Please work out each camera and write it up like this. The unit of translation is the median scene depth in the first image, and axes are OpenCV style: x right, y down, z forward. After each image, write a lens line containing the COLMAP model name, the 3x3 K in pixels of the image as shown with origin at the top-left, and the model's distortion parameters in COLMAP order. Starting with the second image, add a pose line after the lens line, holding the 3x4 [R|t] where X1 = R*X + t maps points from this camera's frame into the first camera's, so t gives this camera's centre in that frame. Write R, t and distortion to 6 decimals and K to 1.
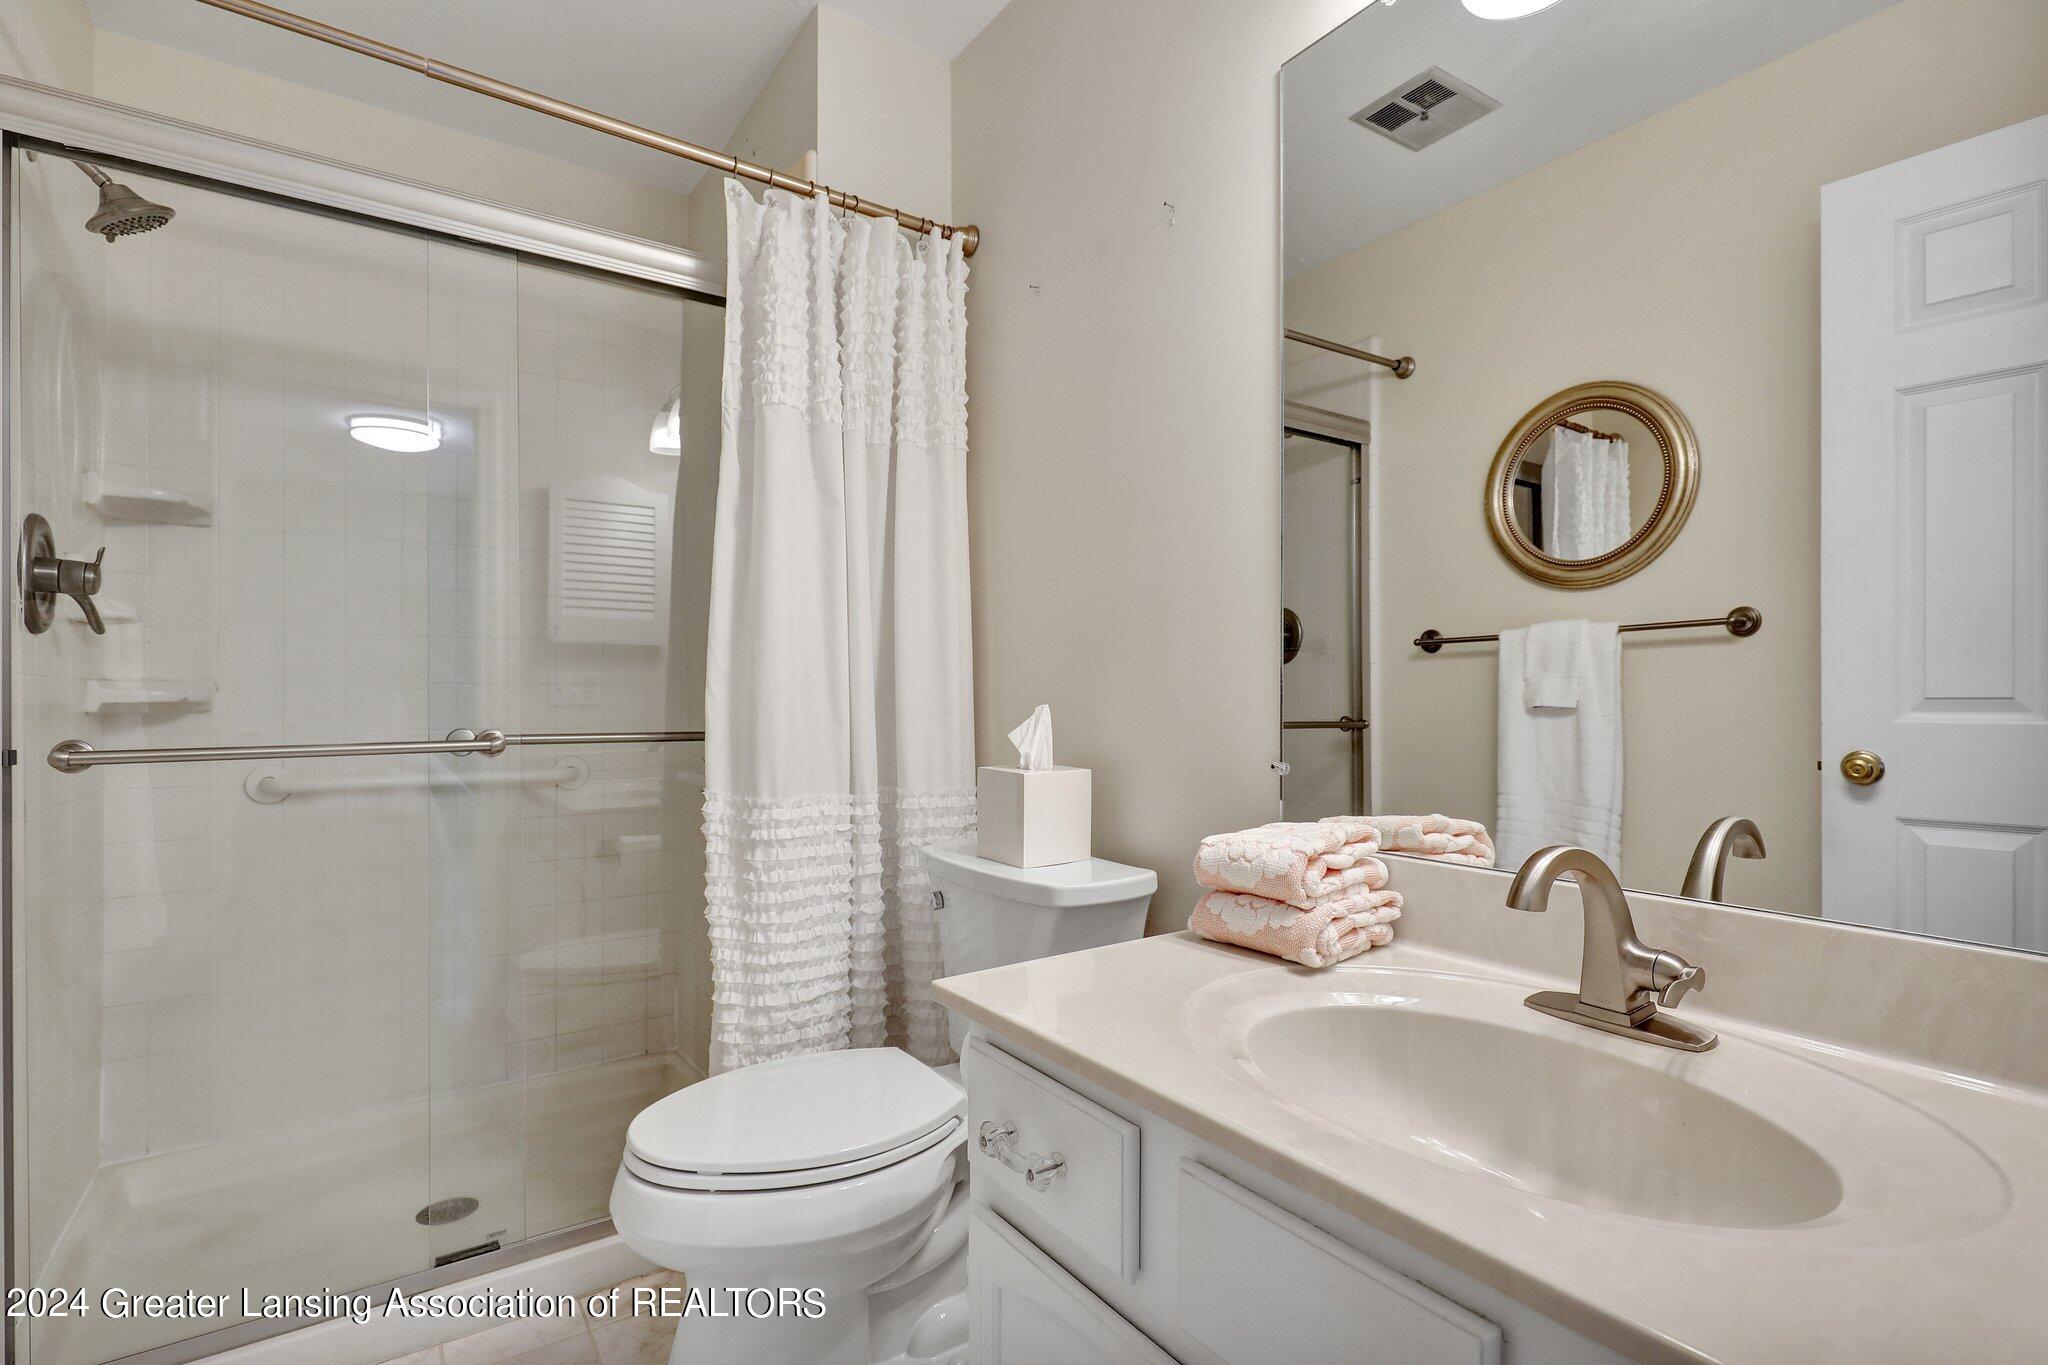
lens RADIAL K [[968.8, 0, 1021.4], [0, 968.8, 697.2], [0, 0, 1]] dist [-0.003176, -0.001317]
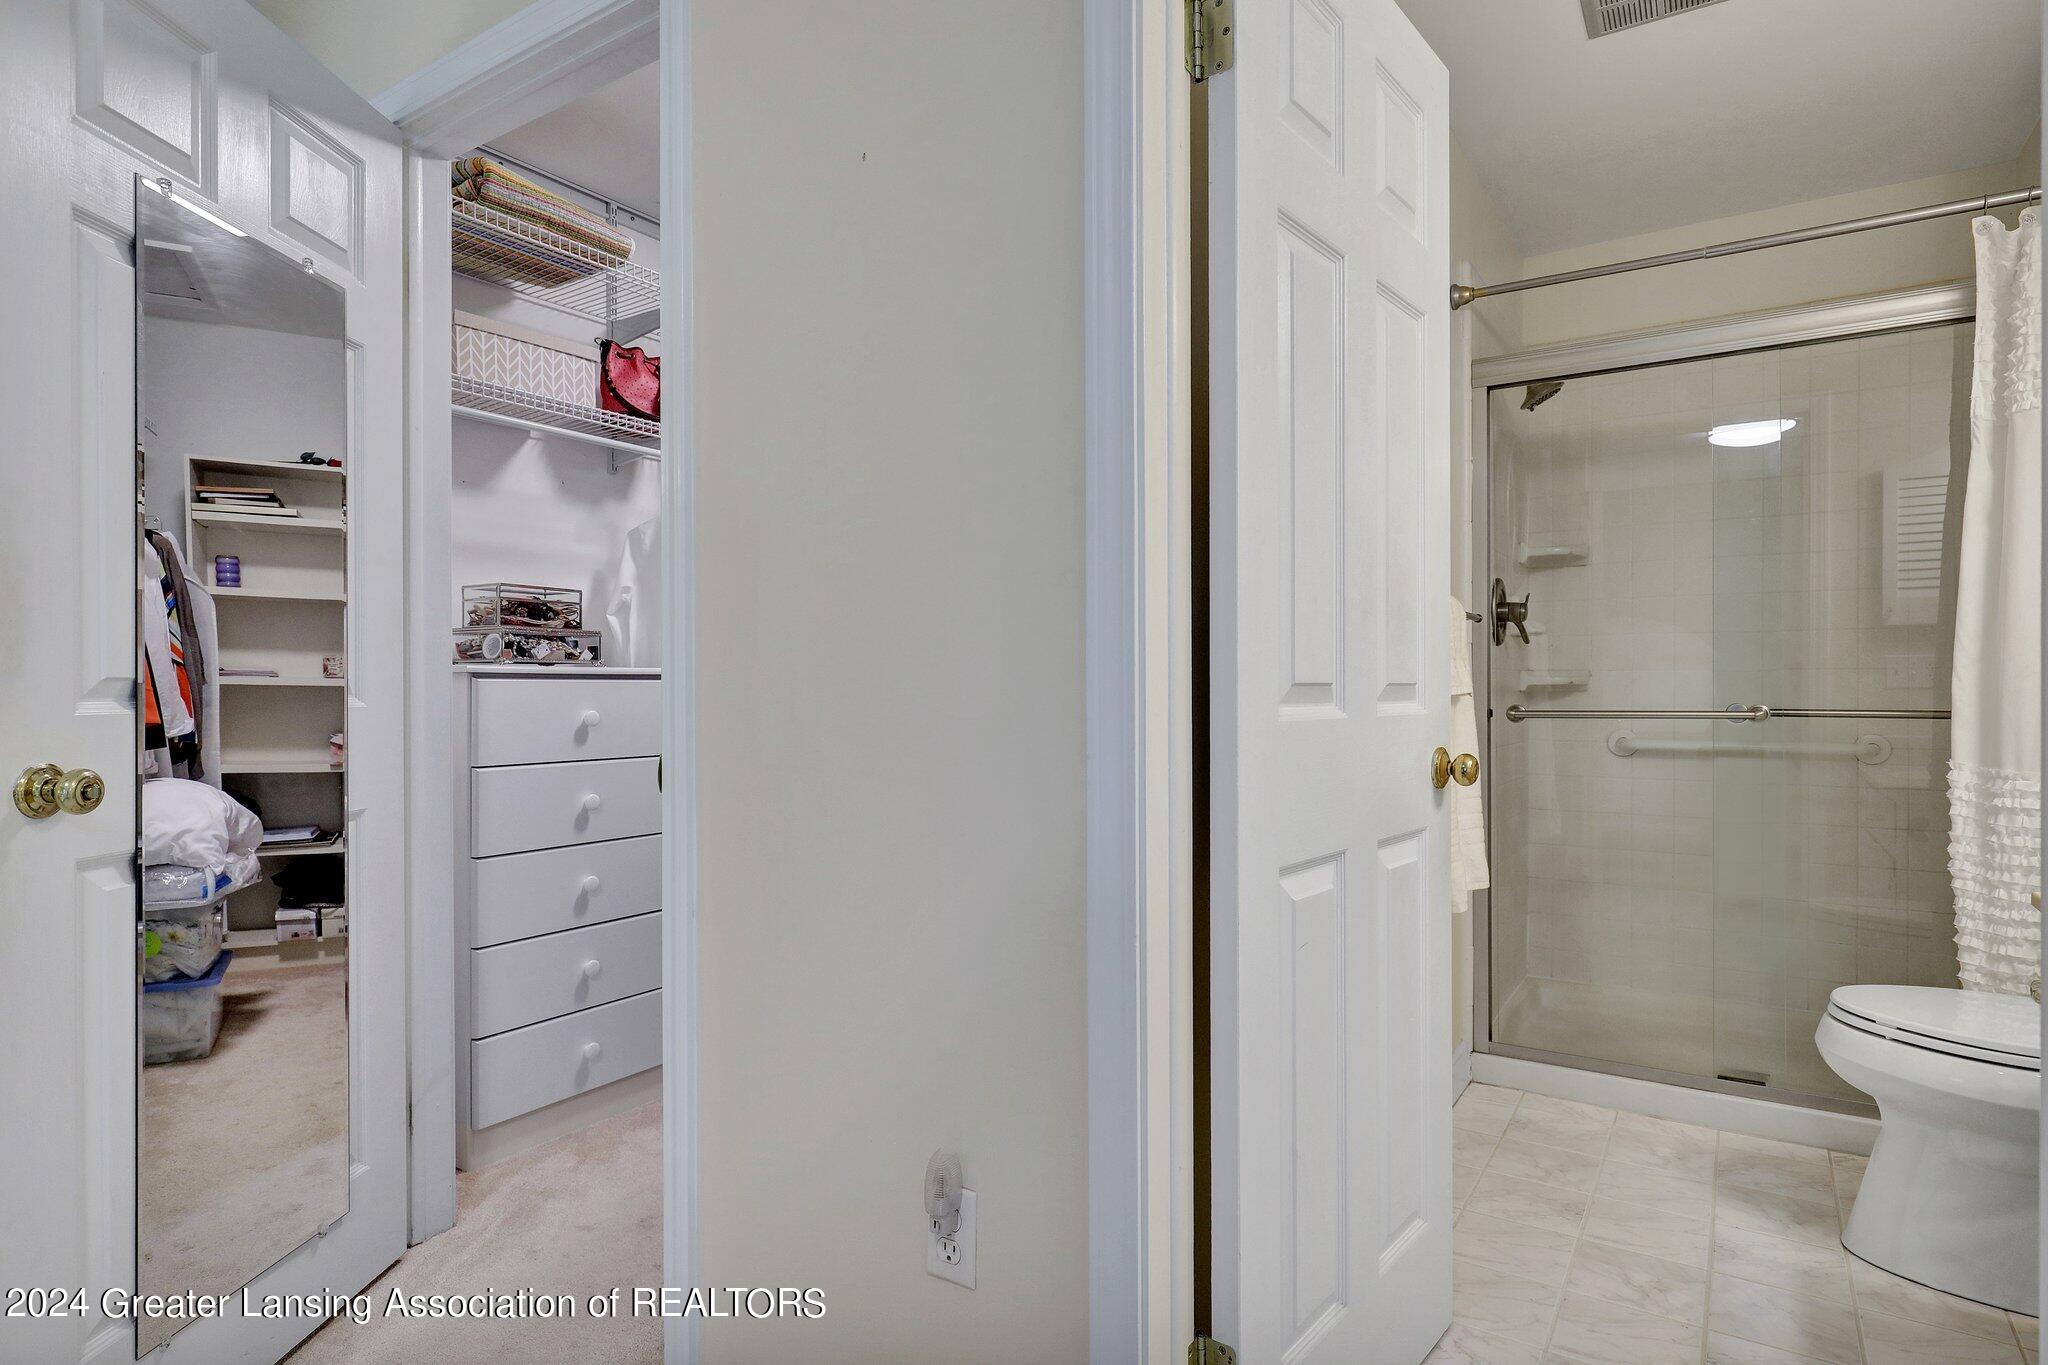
lens RADIAL K [[1100.6, 0, 1022.2], [0, 1100.6, 688.2], [0, 0, 1]] dist [0.005117, 0.001345]
pose [[0.373972, 0.002566, -0.927436, 0.488334], [0.004122, 0.999982, 0.004428, -0.000346], [0.927431, -0.005479, 0.373955, -0.525387]]
